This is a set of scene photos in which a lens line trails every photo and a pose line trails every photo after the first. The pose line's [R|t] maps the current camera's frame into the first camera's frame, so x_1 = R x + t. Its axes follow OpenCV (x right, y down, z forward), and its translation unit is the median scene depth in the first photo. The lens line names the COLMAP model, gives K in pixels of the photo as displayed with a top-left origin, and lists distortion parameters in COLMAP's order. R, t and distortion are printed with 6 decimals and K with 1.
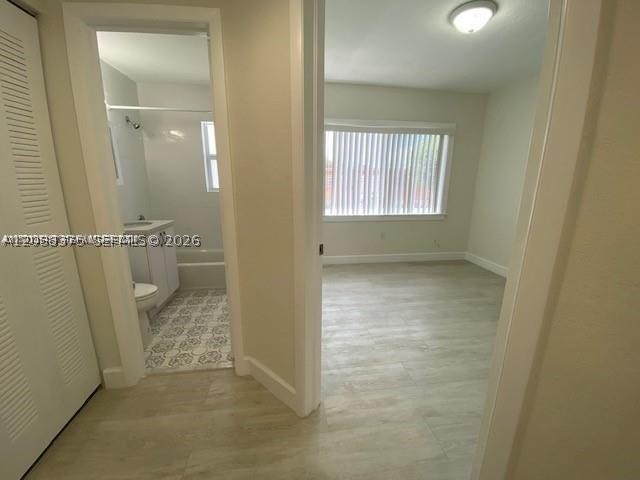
lens RADIAL K [[259.5, 0, 314.6], [0, 259.5, 239.3], [0, 0, 1]] dist [-0.003591, -0.000410]
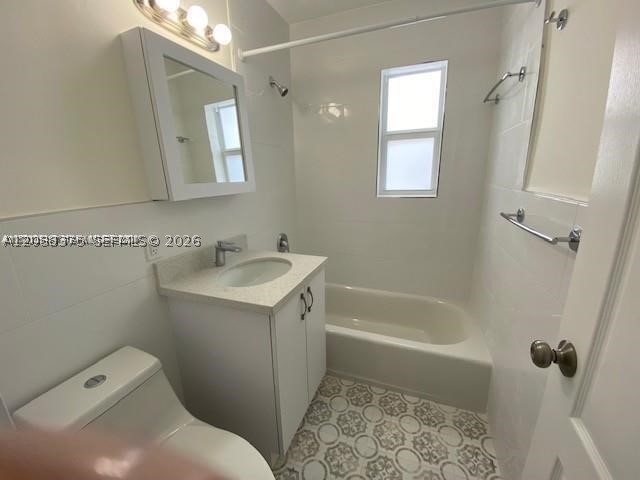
lens RADIAL K [[259.5, 0, 319.1], [0, 259.5, 239.1], [0, 0, 1]] dist [-0.003591, -0.000410]
pose [[0.879462, 0.095142, -0.466362, -0.304467], [-0.081912, 0.995453, 0.048614, -0.133325], [0.468867, -0.004553, 0.883257, 0.508484]]
